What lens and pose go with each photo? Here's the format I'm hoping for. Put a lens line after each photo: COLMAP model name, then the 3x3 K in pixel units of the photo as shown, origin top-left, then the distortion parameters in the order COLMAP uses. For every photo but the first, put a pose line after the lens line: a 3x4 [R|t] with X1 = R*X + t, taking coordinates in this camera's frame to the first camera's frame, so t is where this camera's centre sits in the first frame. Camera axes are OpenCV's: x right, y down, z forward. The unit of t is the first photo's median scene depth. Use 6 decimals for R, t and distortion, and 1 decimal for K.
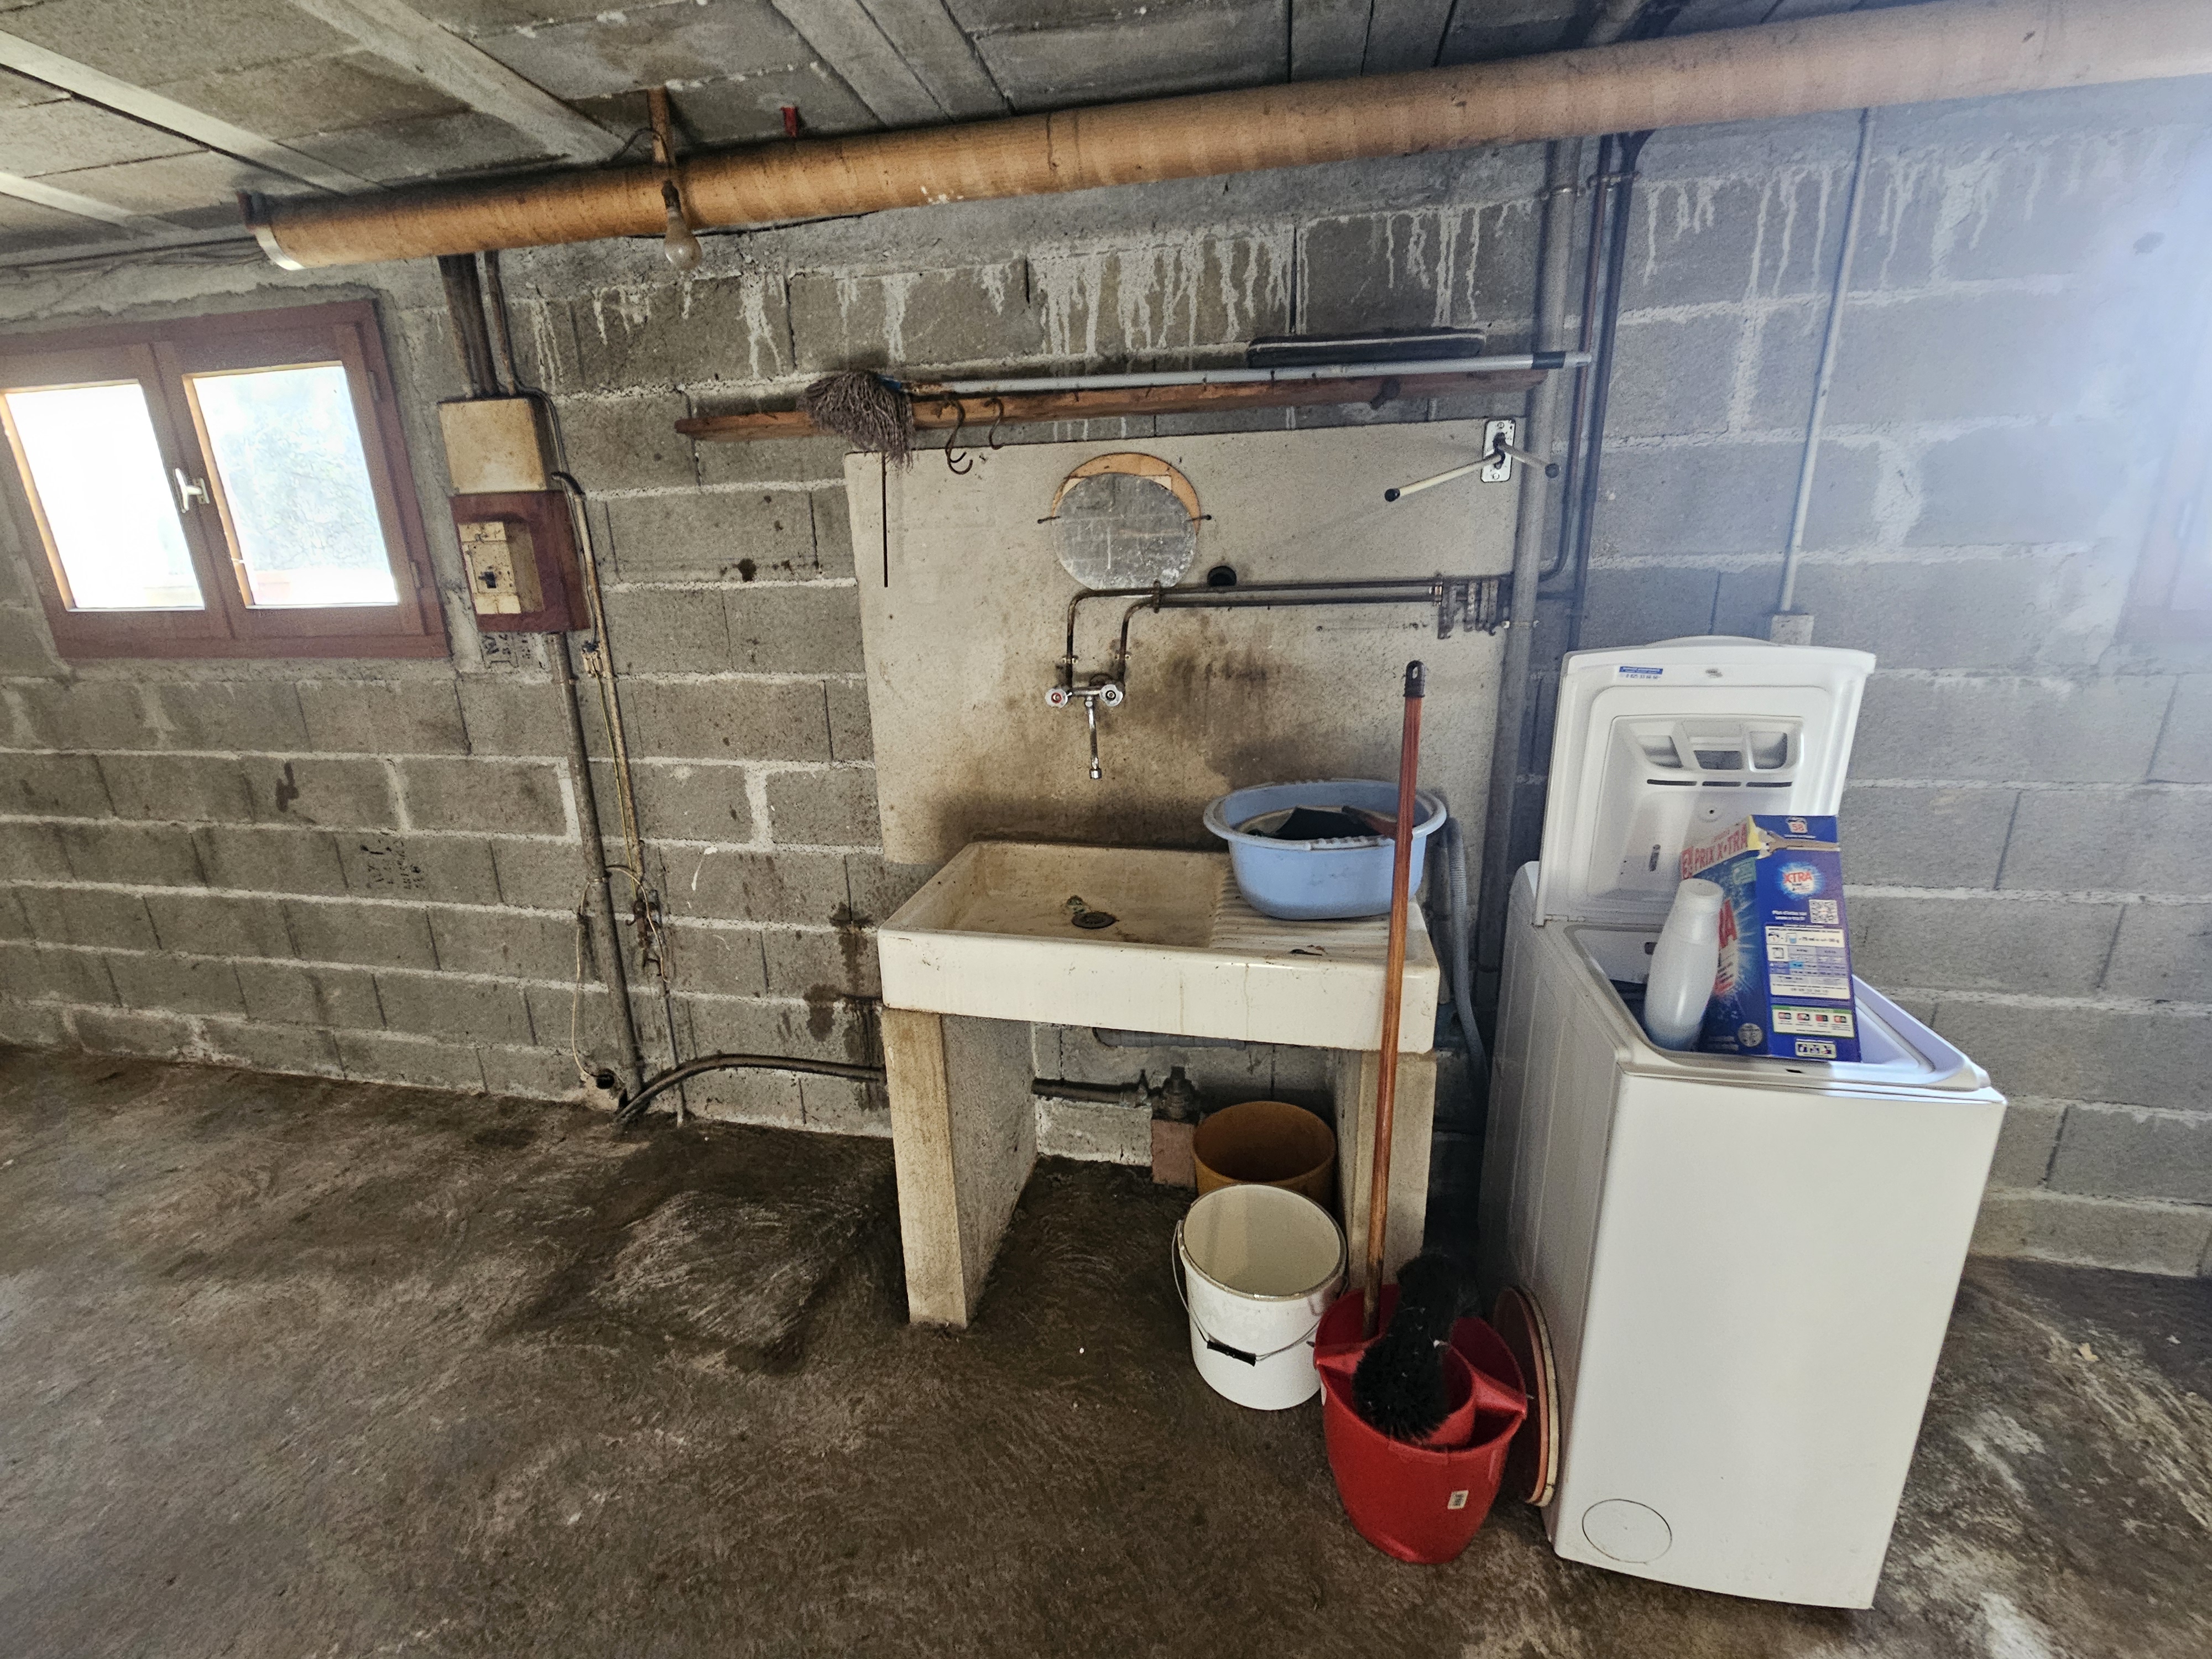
lens RADIAL K [[910.1, 0, 1097.1], [0, 910.1, 811.1], [0, 0, 1]] dist [0.001490, -0.000950]
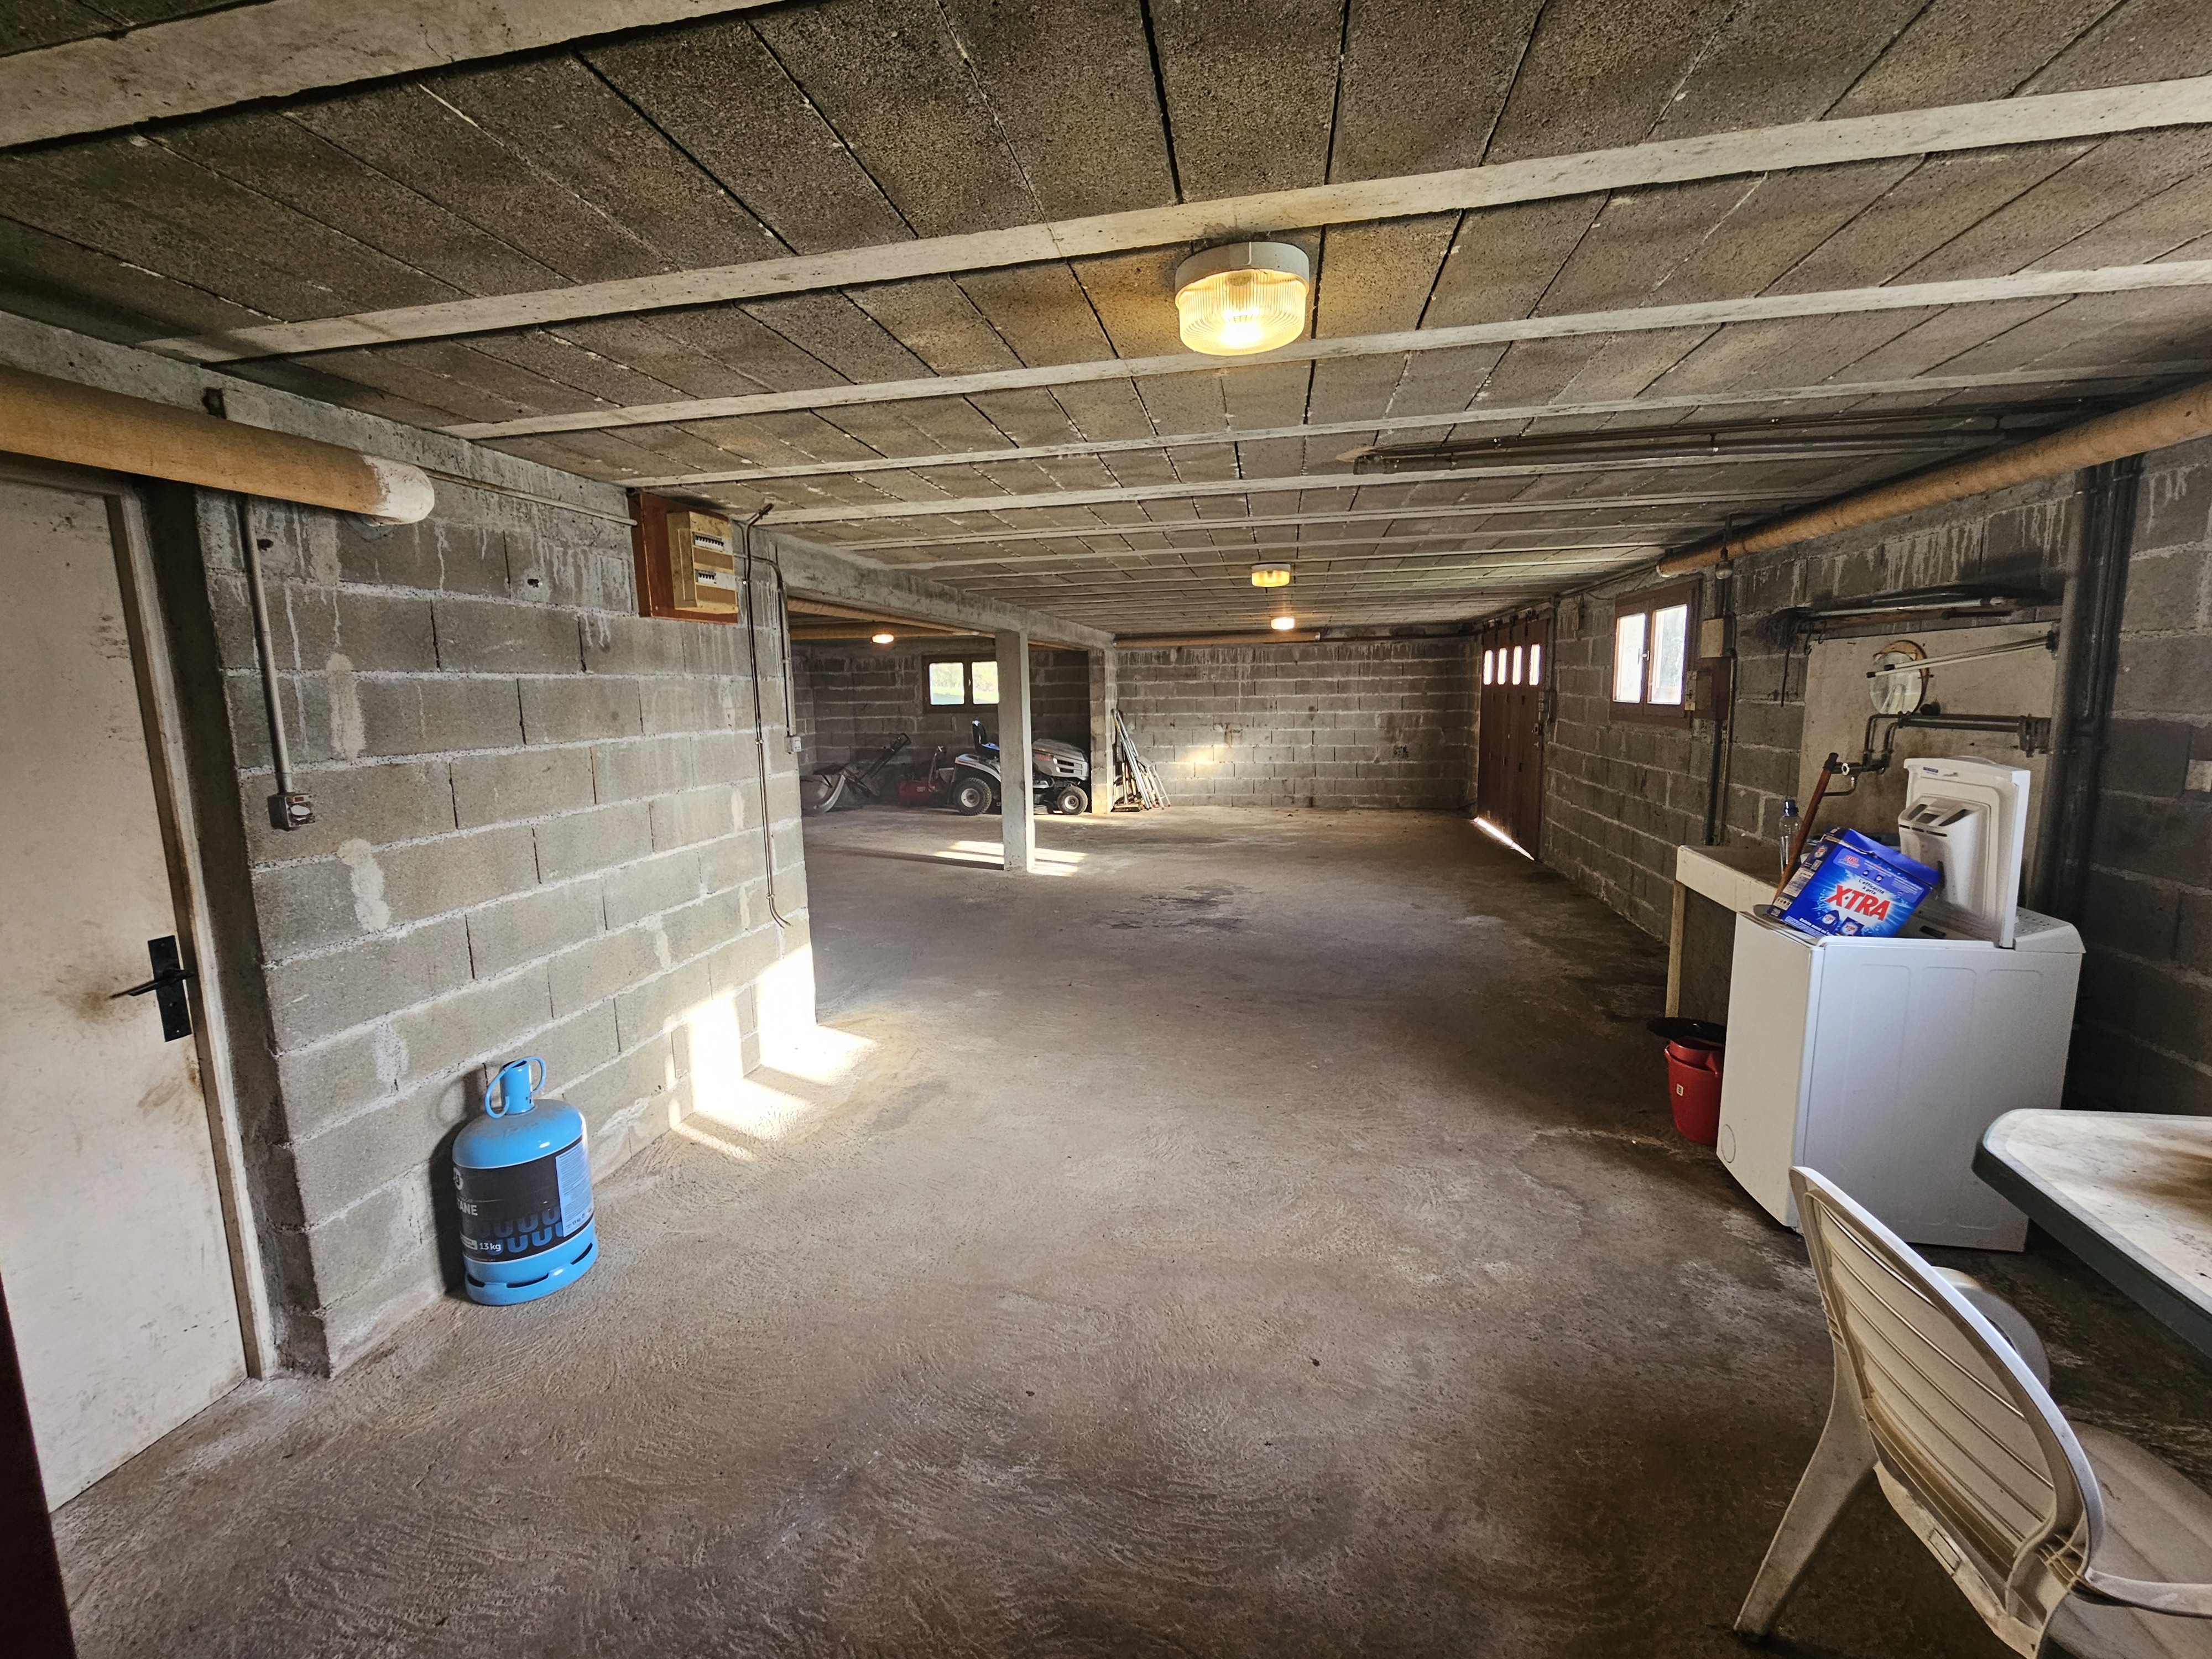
lens RADIAL K [[910.1, 0, 1092.7], [0, 910.1, 816.8], [0, 0, 1]] dist [0.001490, -0.000950]
pose [[0.001239, 0.166508, -0.986039, 1.759874], [-0.245948, 0.955803, 0.161093, 0.042521], [0.969282, 0.242315, 0.042136, -0.518856]]
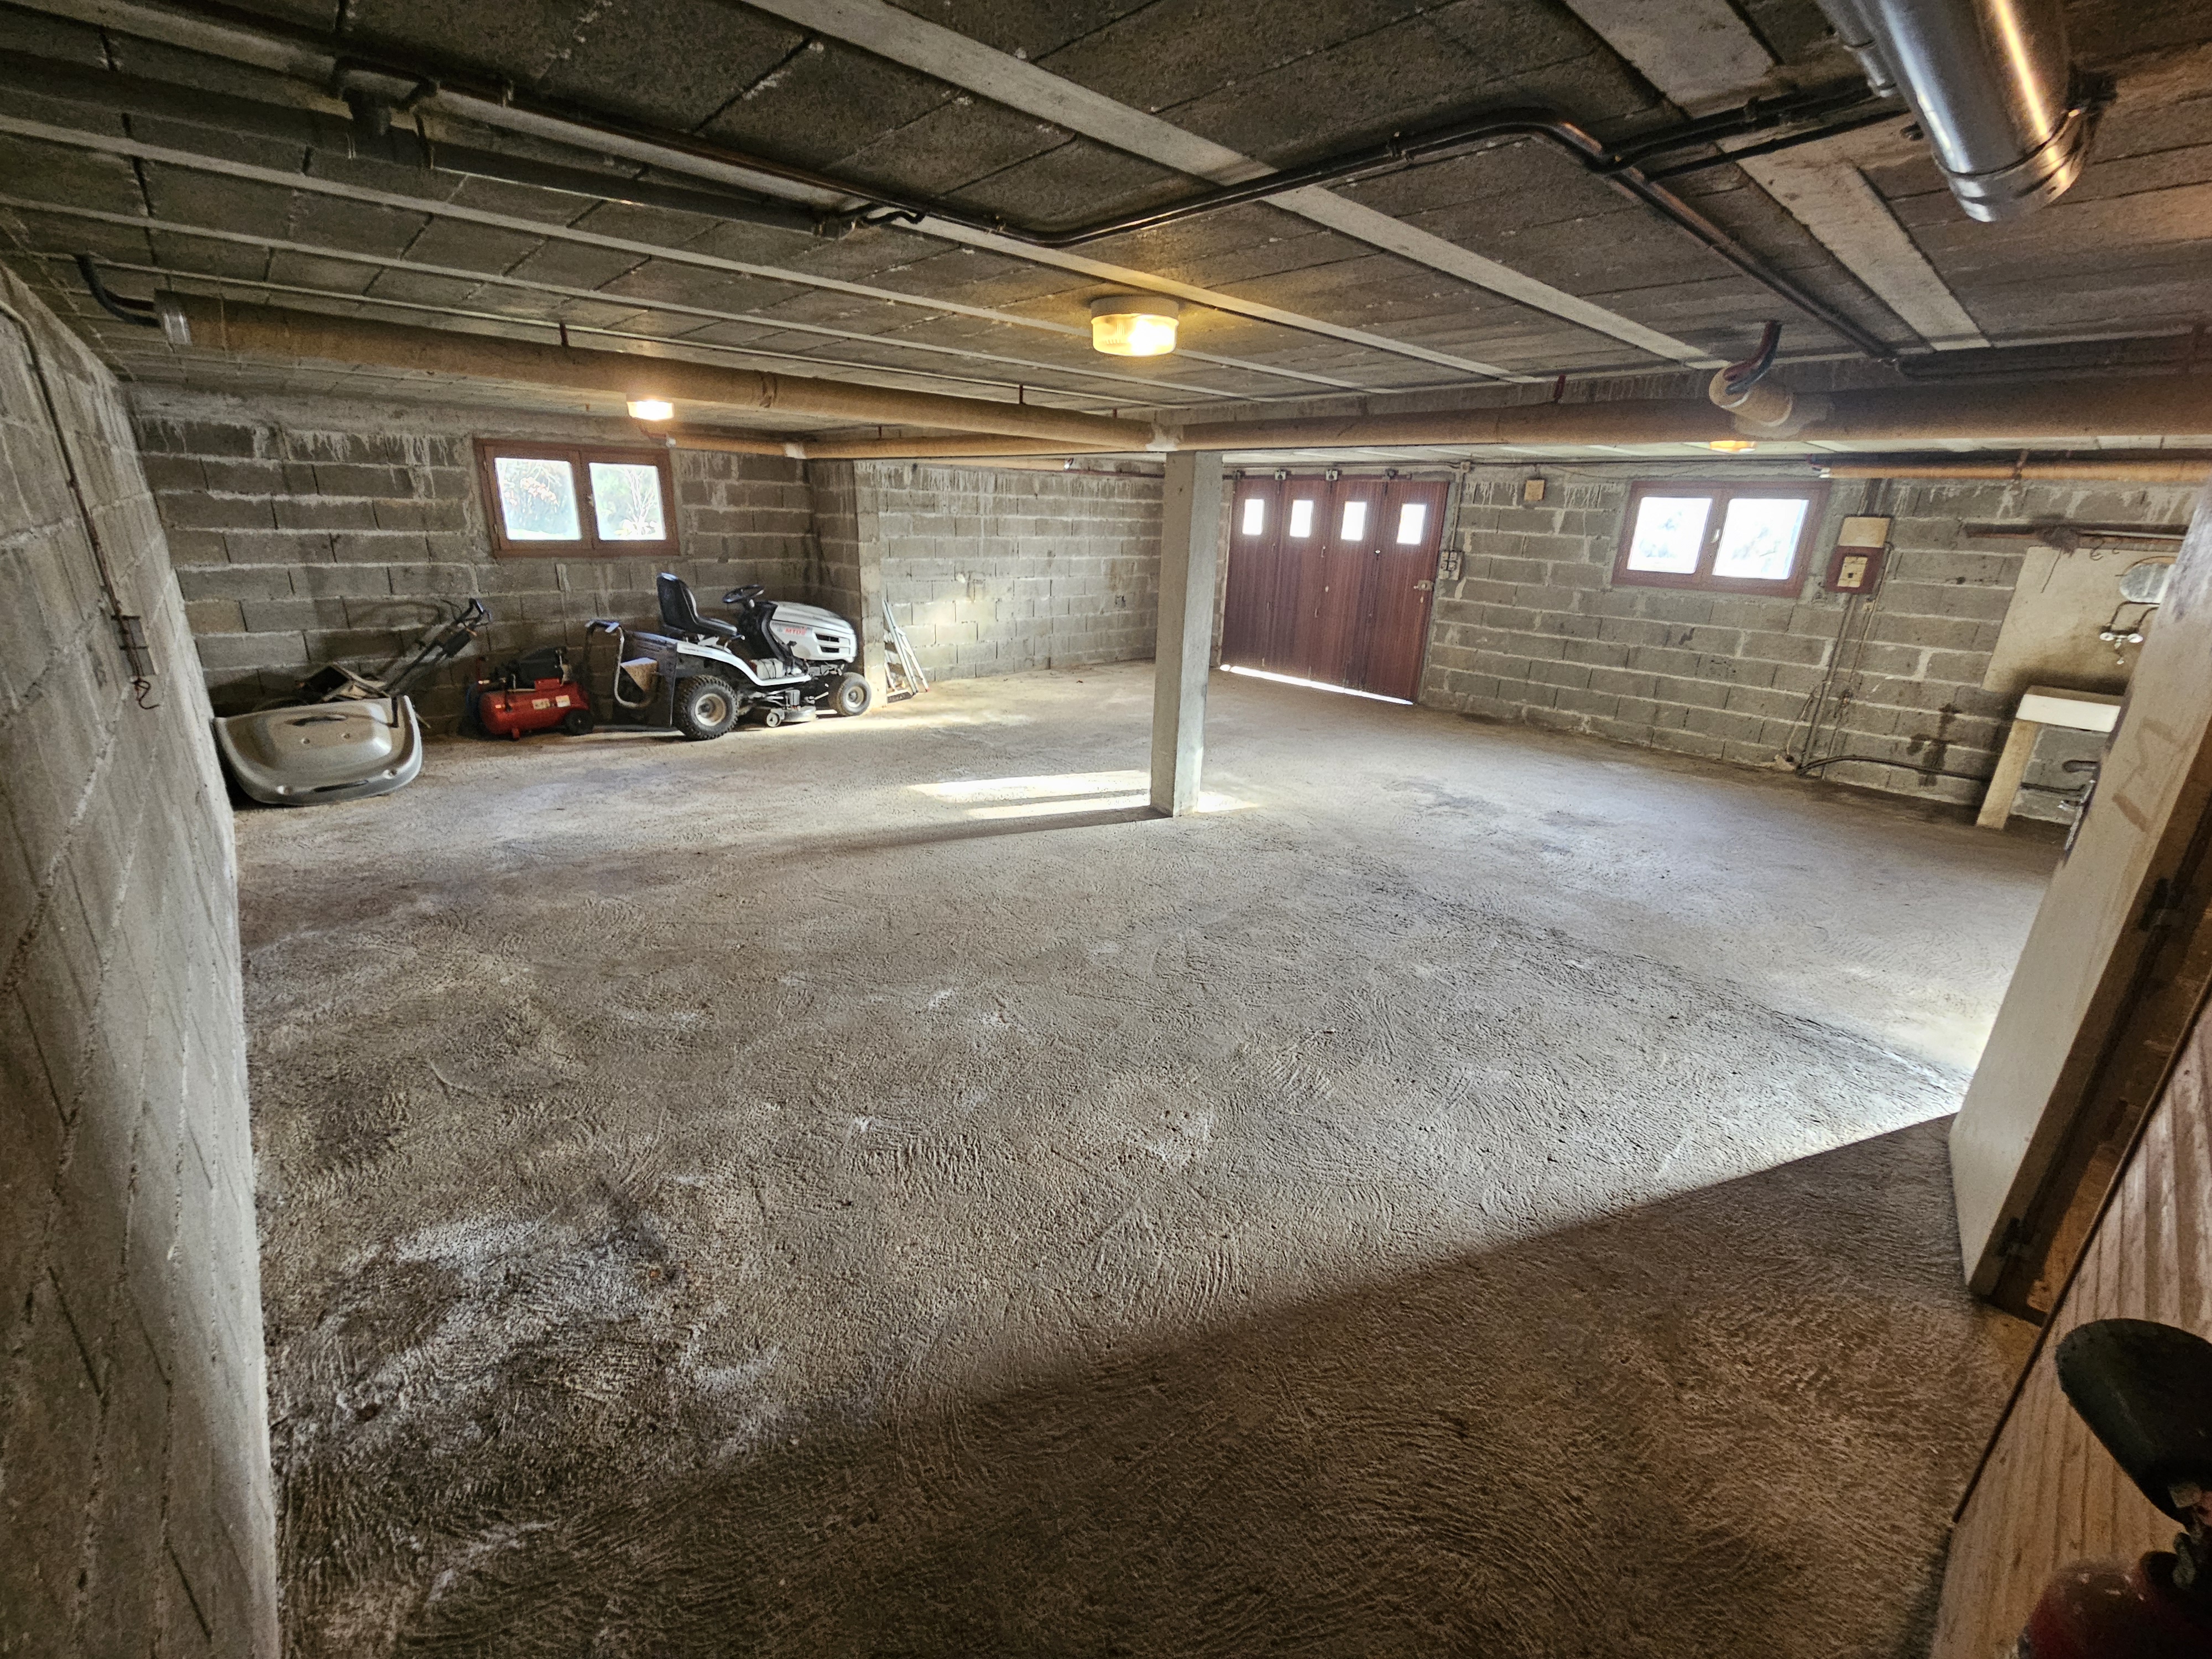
lens RADIAL K [[910.1, 0, 1103.2], [0, 910.1, 818.1], [0, 0, 1]] dist [0.001490, -0.000950]
pose [[0.806076, 0.240685, -0.540659, -0.895433], [-0.208538, 0.970486, 0.121118, 0.742111], [0.553853, 0.015118, 0.832477, -3.146921]]
